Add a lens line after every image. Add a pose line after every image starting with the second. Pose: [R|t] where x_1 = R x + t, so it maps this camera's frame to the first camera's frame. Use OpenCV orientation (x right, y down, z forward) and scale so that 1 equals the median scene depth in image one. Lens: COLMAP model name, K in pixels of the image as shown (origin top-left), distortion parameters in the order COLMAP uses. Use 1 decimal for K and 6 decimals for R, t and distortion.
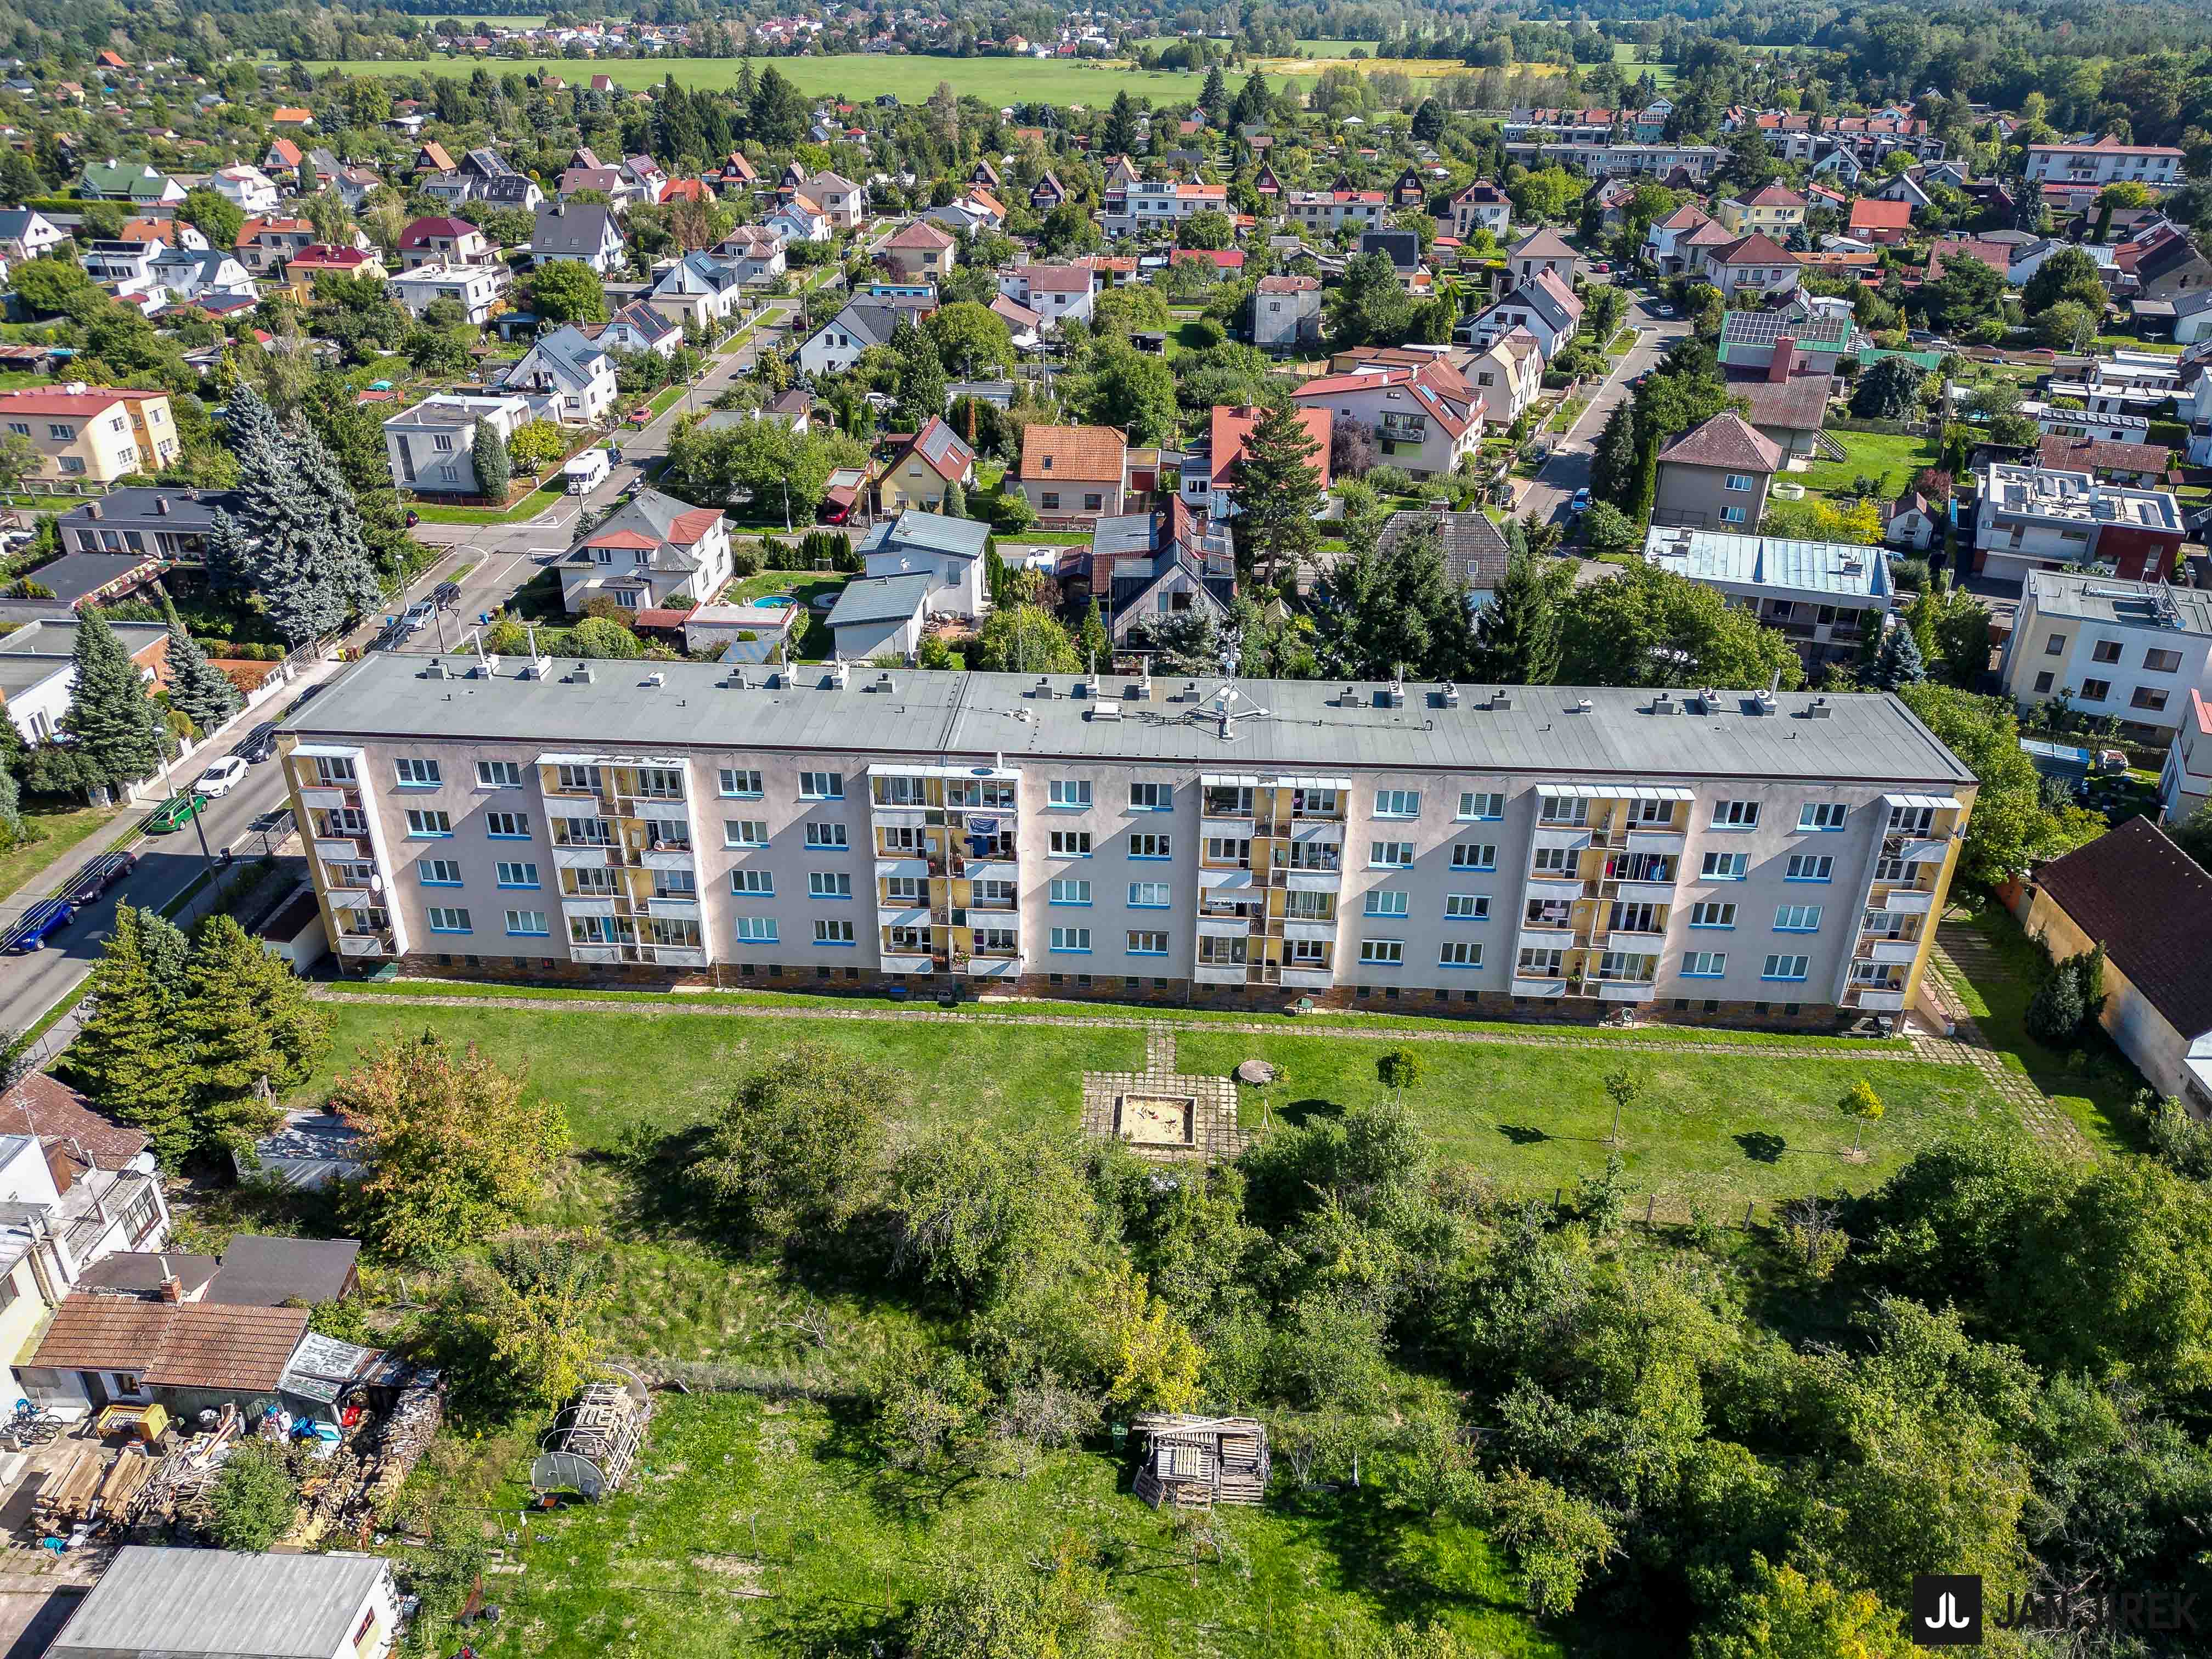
lens RADIAL K [[1571.1, 0, 1106.0], [0, 1571.1, 829.5], [0, 0, 1]] dist [0.077907, -0.060917]
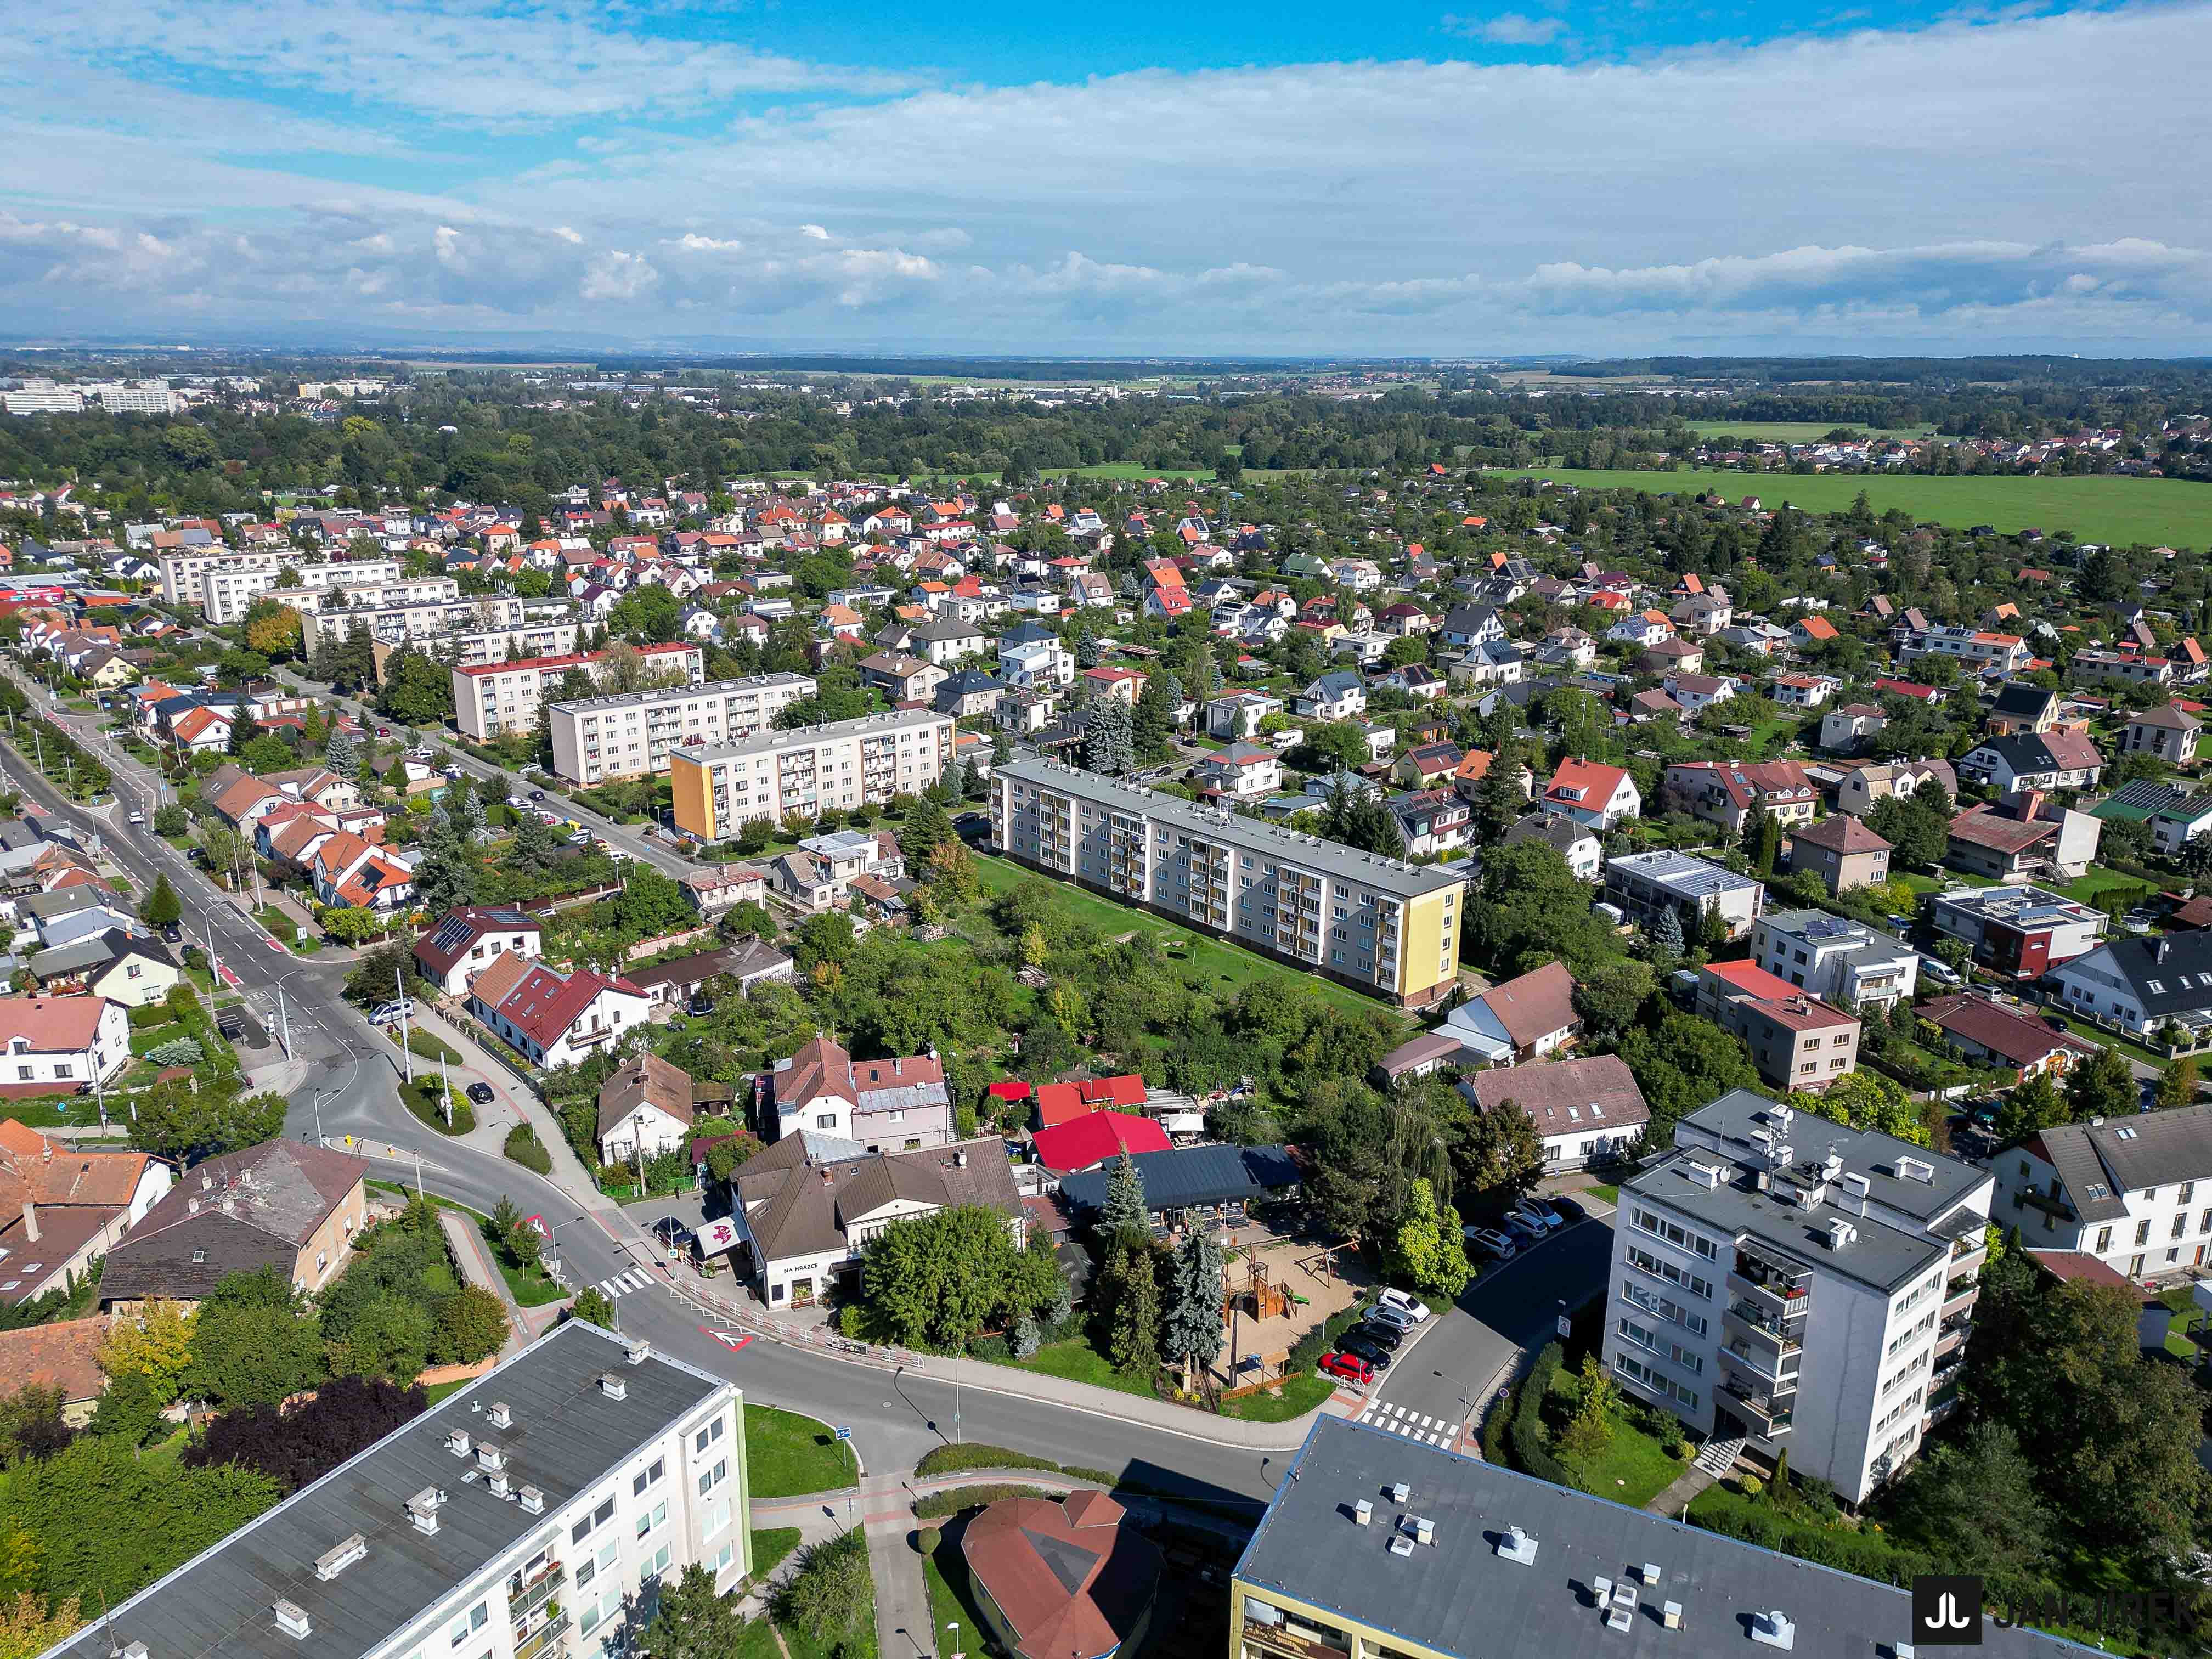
lens RADIAL K [[1571.1, 0, 1106.0], [0, 1571.1, 829.5], [0, 0, 1]] dist [0.106549, -0.117882]
pose [[0.707129, 0.199603, -0.678327, 1.773086], [-0.334886, 0.939453, -0.072663, 0.201565], [0.622752, 0.278544, 0.731159, -1.108787]]
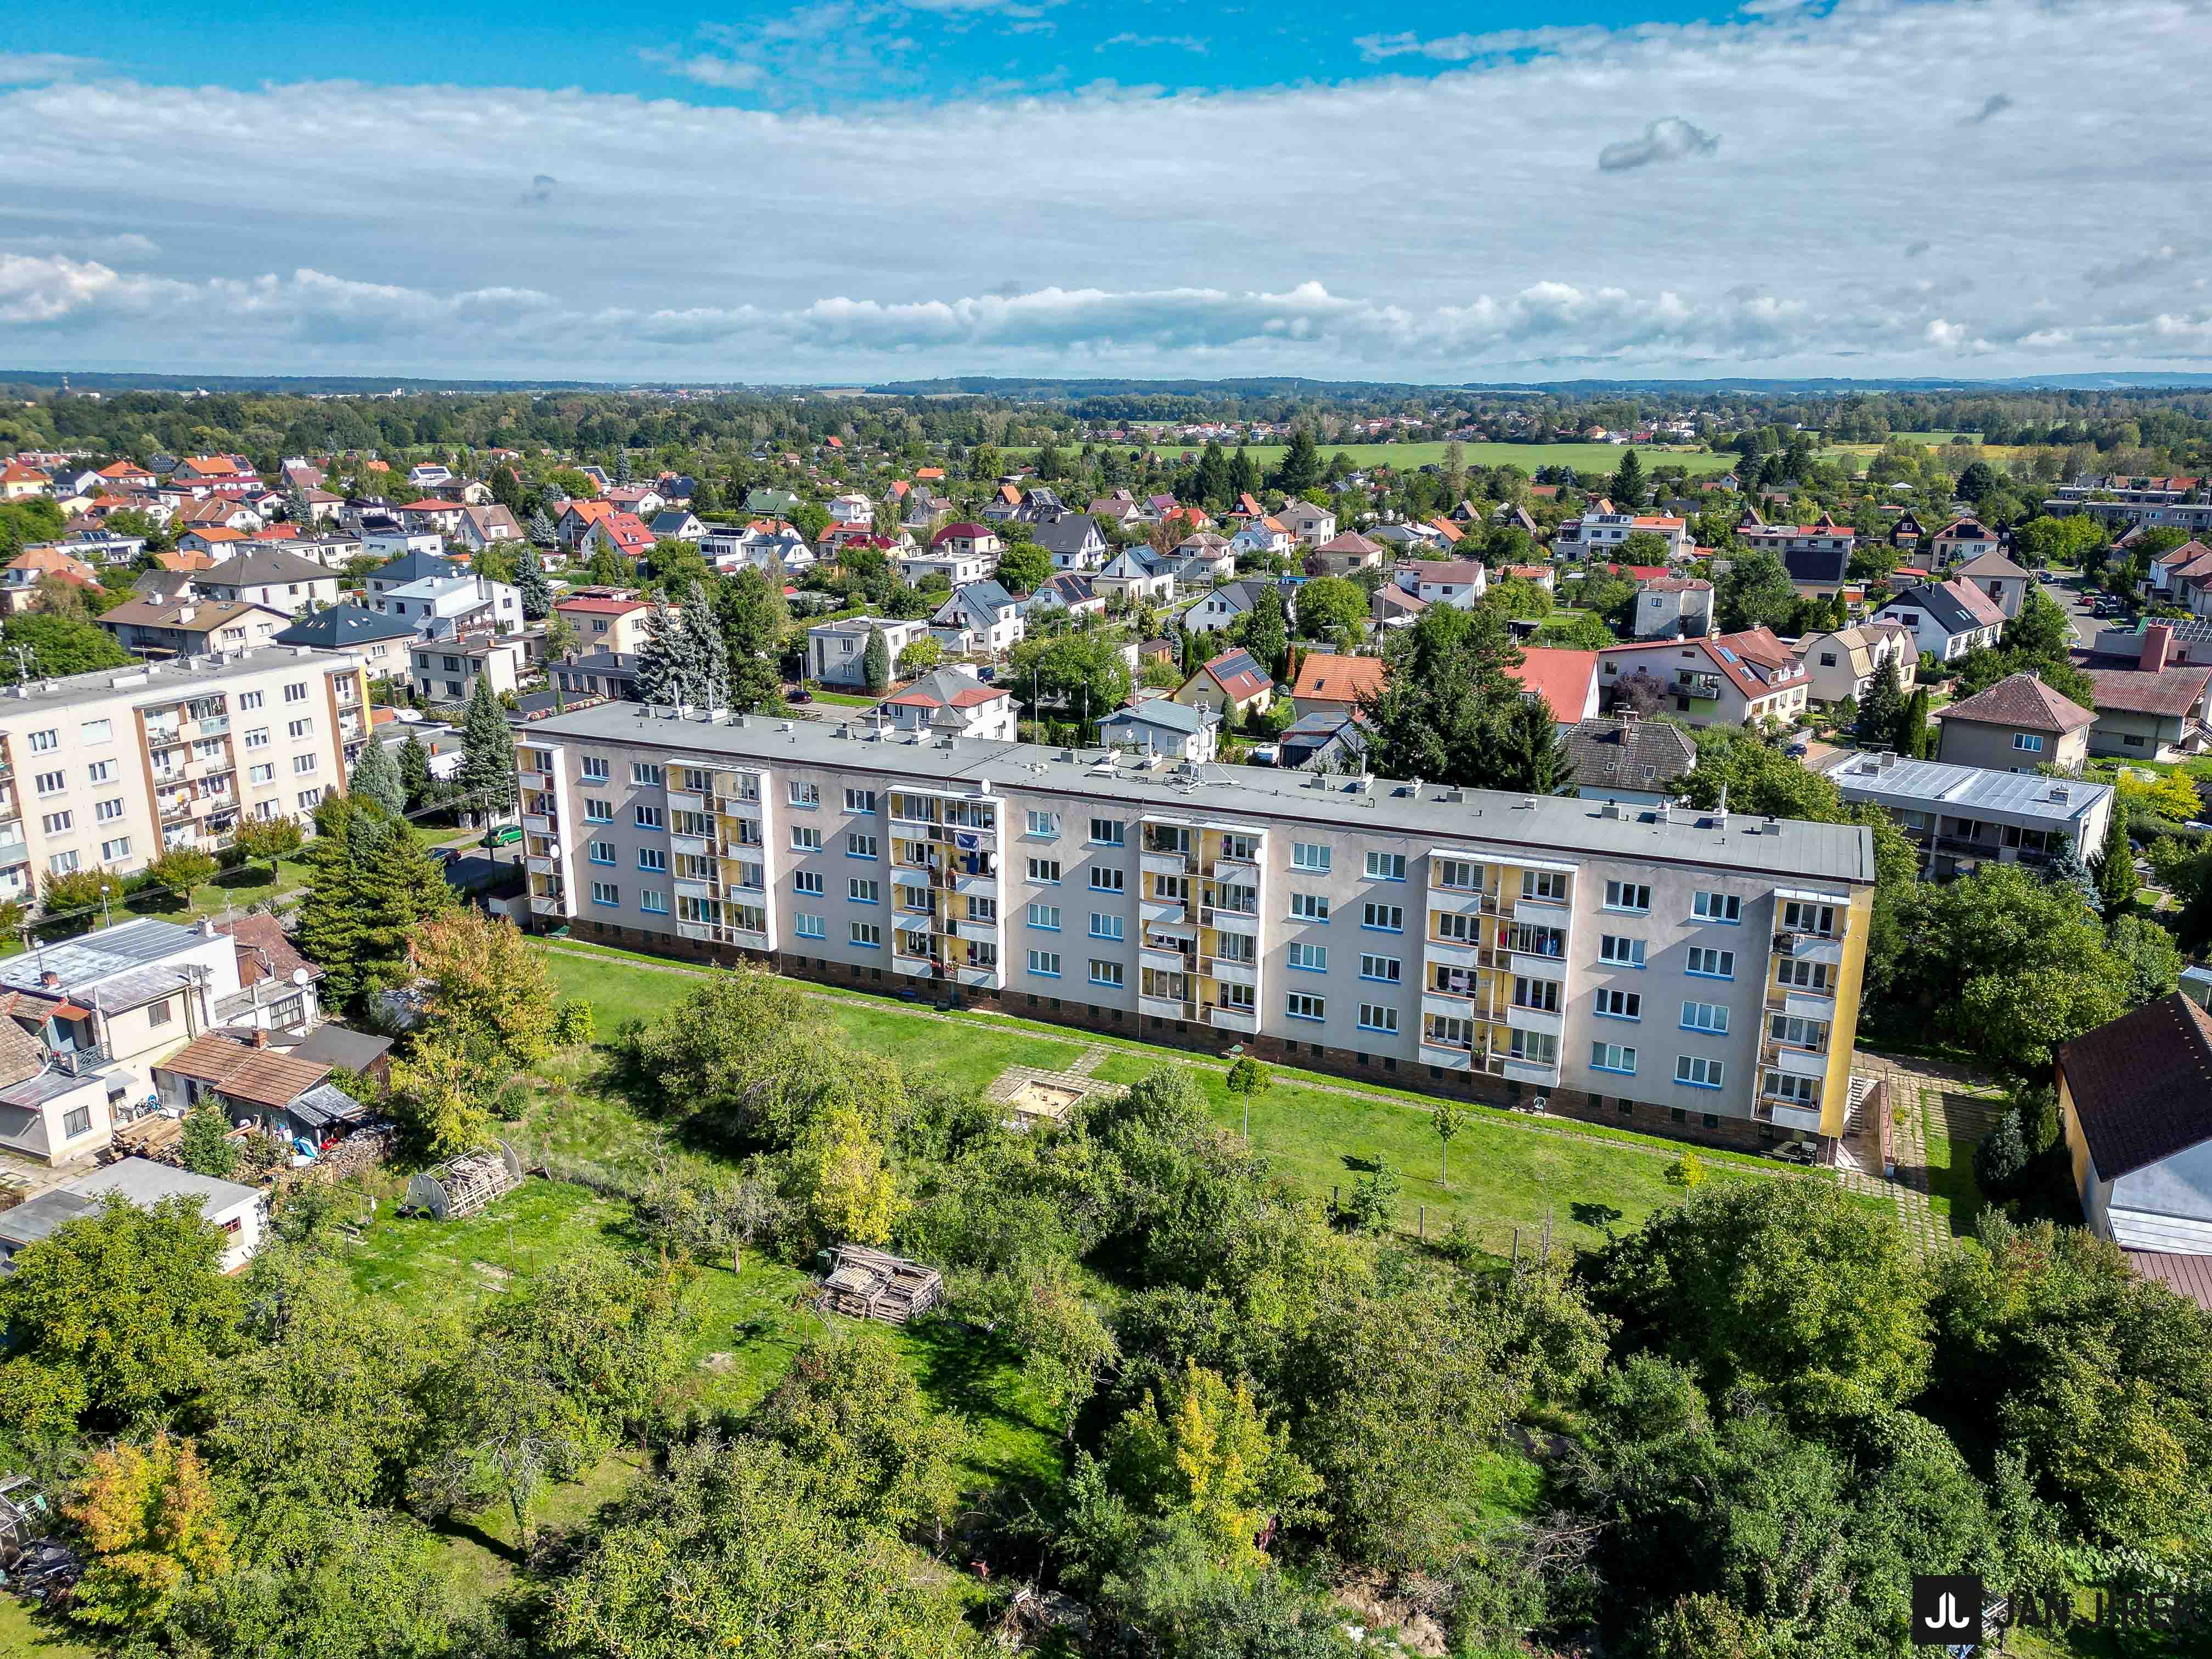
lens RADIAL K [[1571.1, 0, 1106.0], [0, 1571.1, 829.5], [0, 0, 1]] dist [0.106549, -0.117882]
pose [[0.933340, 0.091397, -0.347165, 0.413997], [-0.165996, 0.967332, -0.191608, 0.191313], [0.318311, 0.236463, 0.918021, -0.054925]]
